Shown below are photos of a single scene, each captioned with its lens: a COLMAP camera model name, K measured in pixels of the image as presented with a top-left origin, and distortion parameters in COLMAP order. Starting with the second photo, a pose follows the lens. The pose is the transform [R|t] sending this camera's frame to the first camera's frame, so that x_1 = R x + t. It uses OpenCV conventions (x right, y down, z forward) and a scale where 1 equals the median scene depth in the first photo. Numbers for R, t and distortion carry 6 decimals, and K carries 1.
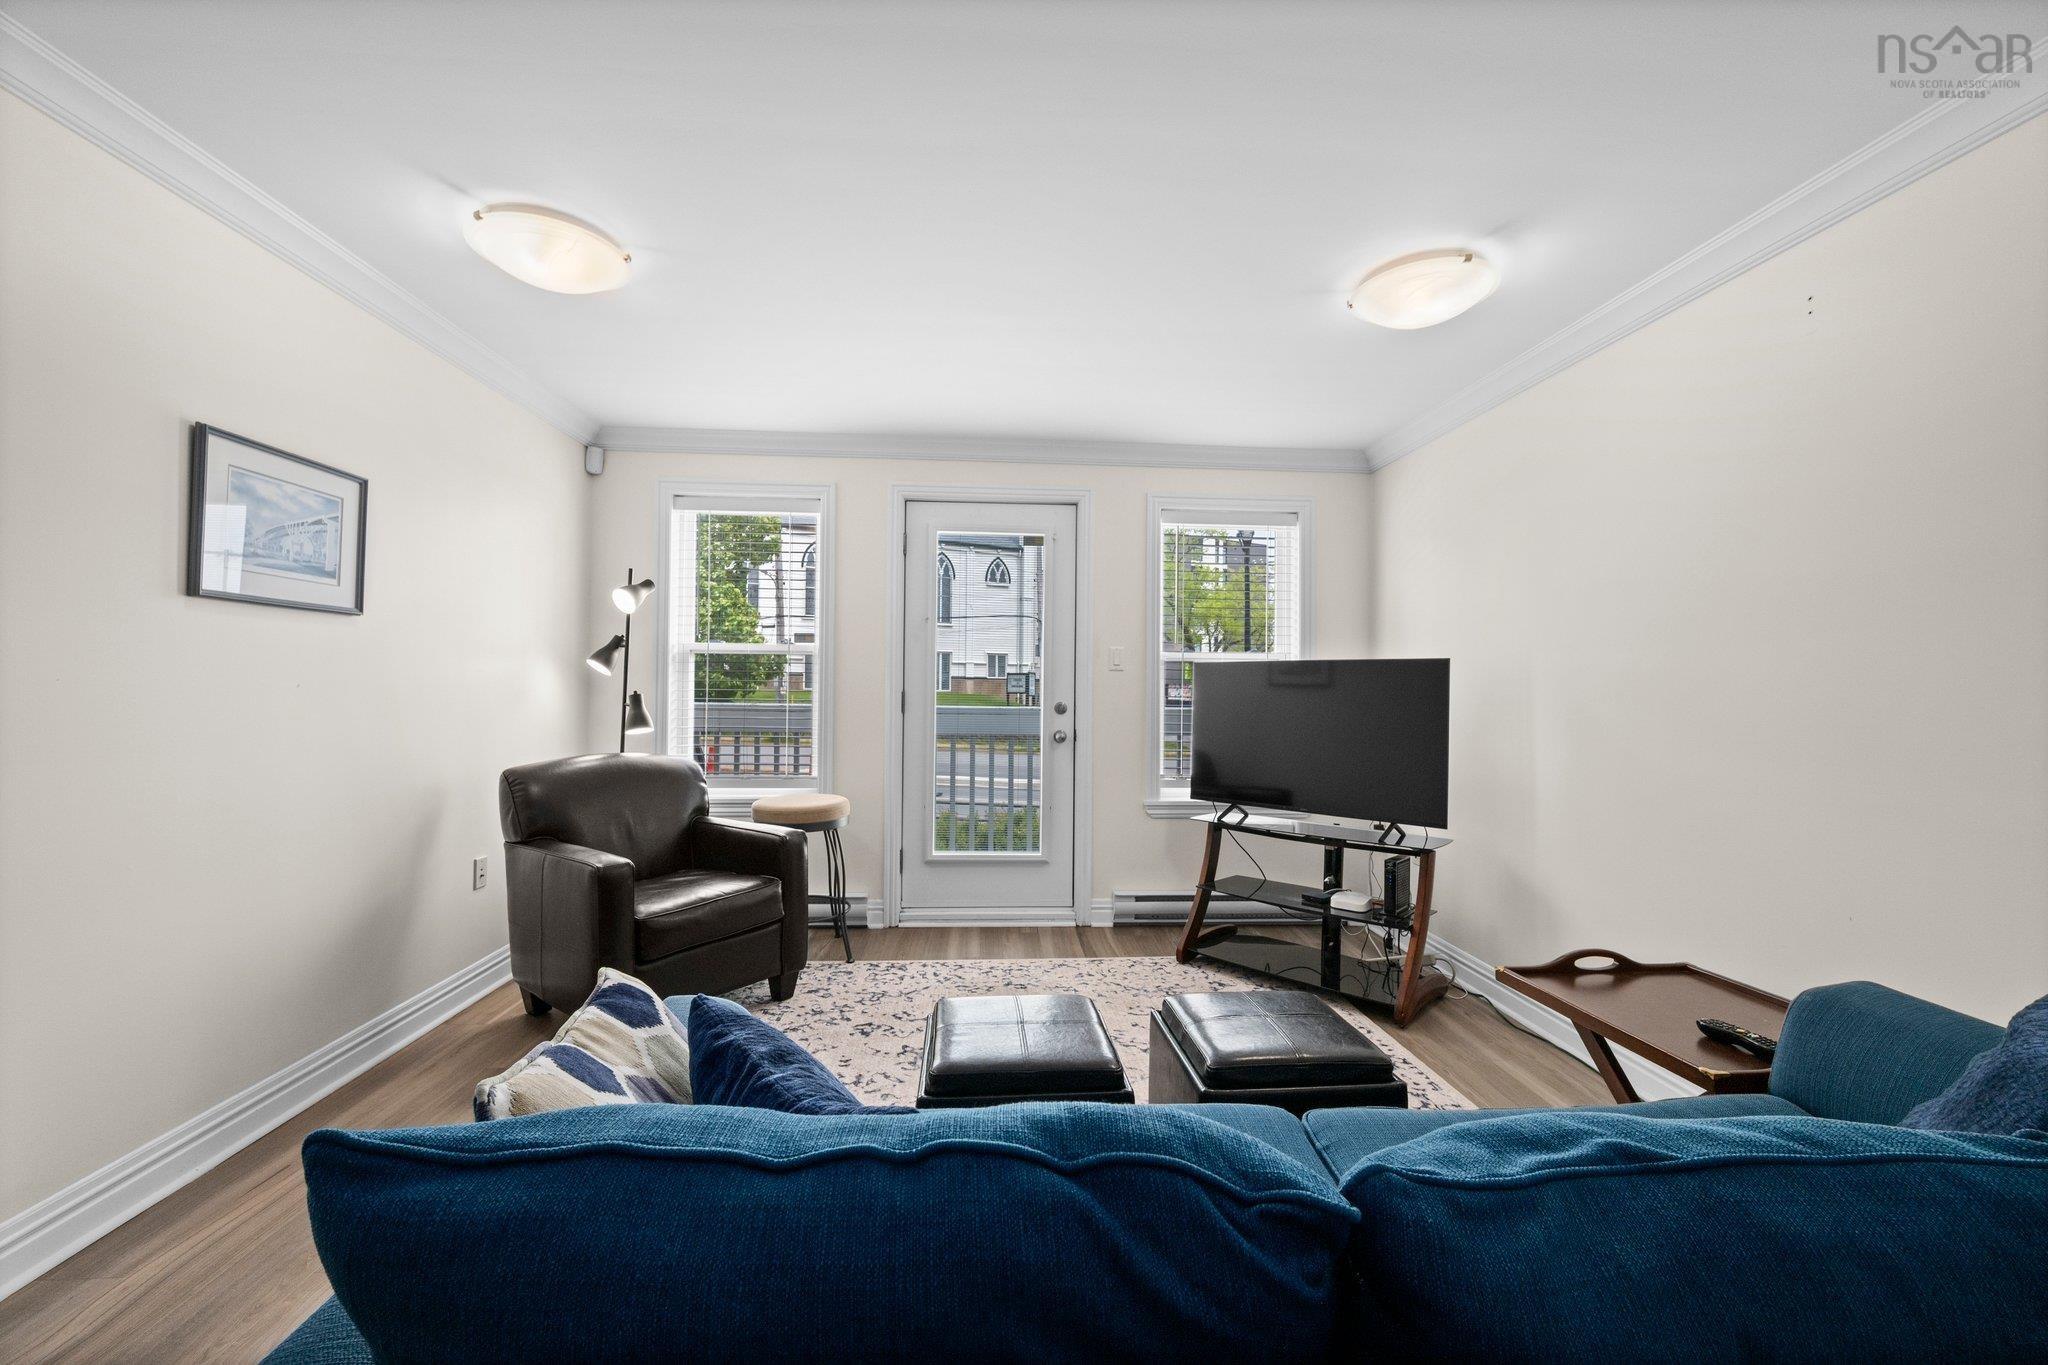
lens RADIAL K [[816.8, 0, 1026.8], [0, 816.8, 685.1], [0, 0, 1]] dist [-0.000677, -0.000432]
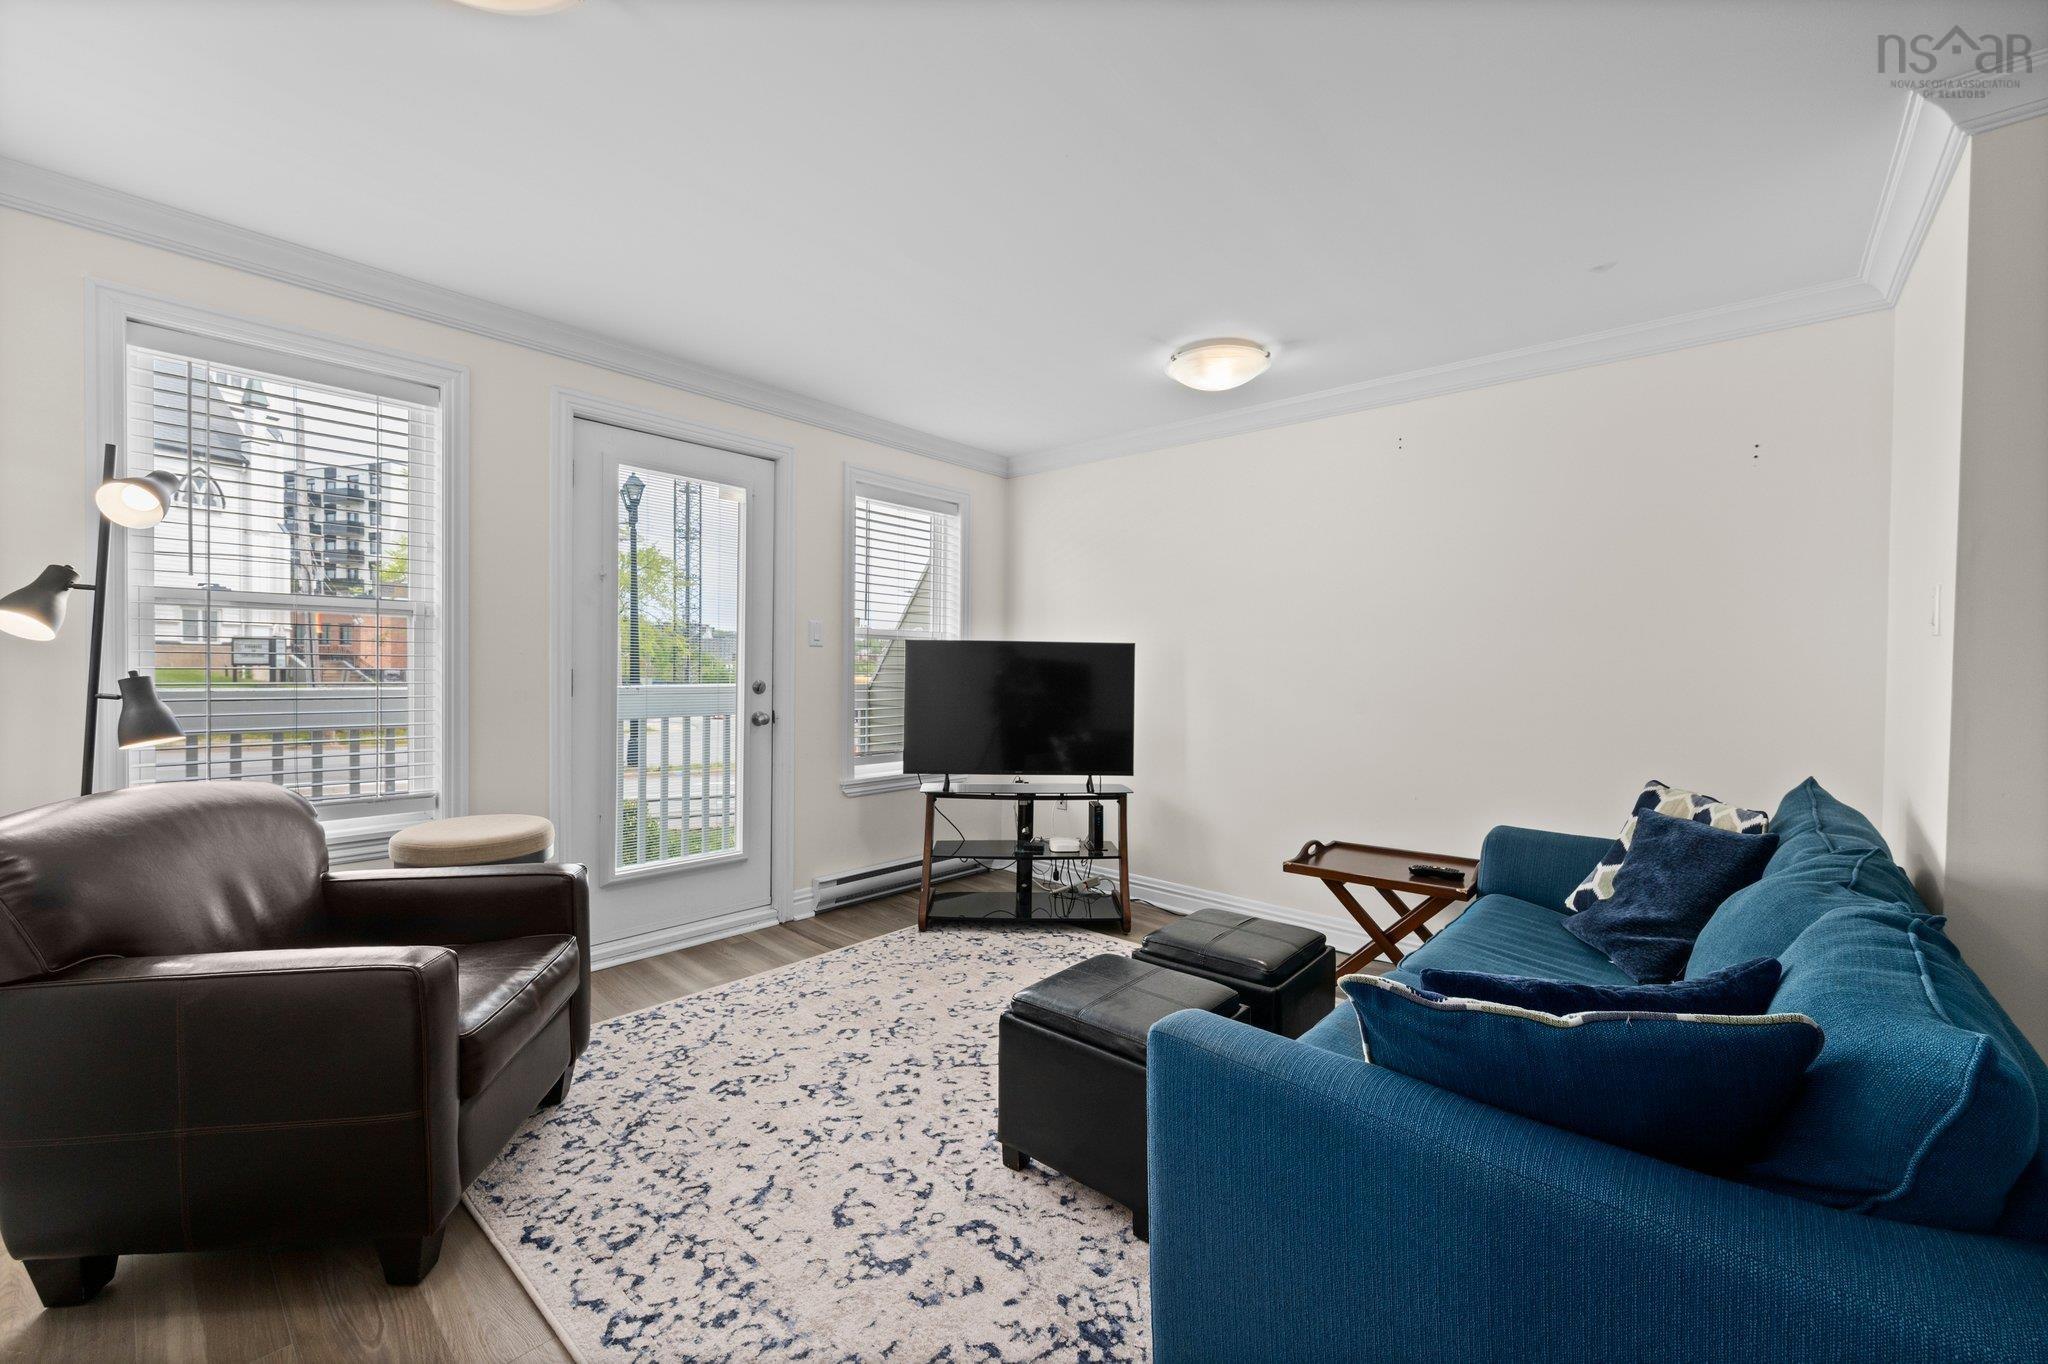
lens RADIAL K [[816.8, 0, 1030.1], [0, 816.8, 676.2], [0, 0, 1]] dist [-0.000677, -0.000432]
pose [[0.705050, -0.008138, 0.709111, -0.436798], [-0.008398, 0.999768, 0.019824, -0.003139], [-0.709107, -0.019932, 0.704819, 0.180970]]
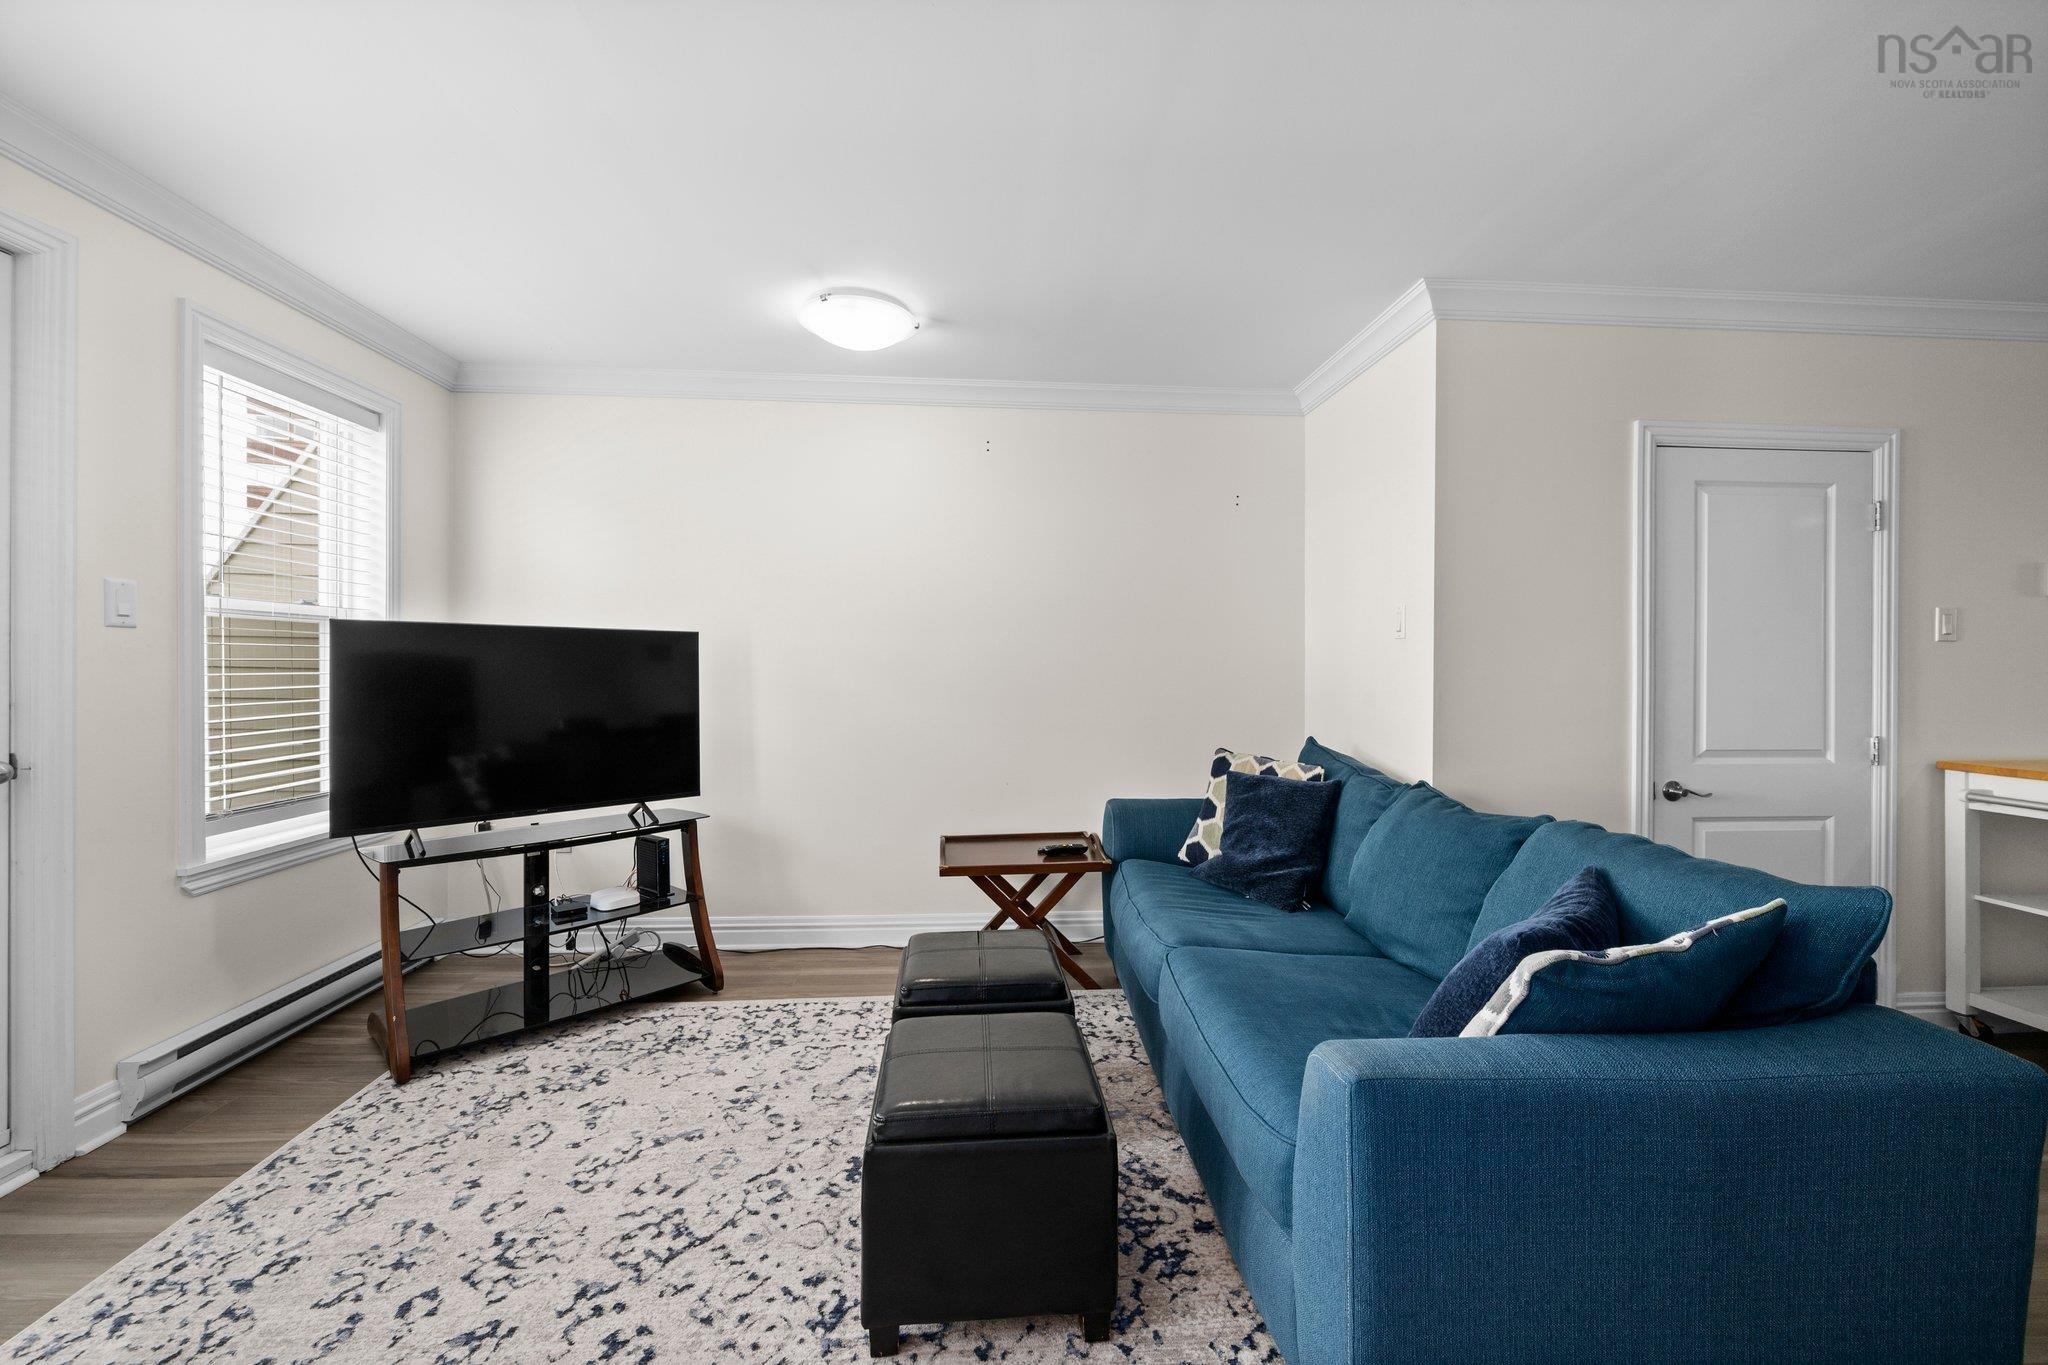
lens RADIAL K [[816.8, 0, 1036.9], [0, 816.8, 668.5], [0, 0, 1]] dist [-0.000677, -0.000432]
pose [[-0.009364, -0.012693, 0.999876, -0.452277], [-0.006994, 0.999896, 0.012628, -0.001251], [-0.999932, -0.006874, -0.009452, 0.497243]]
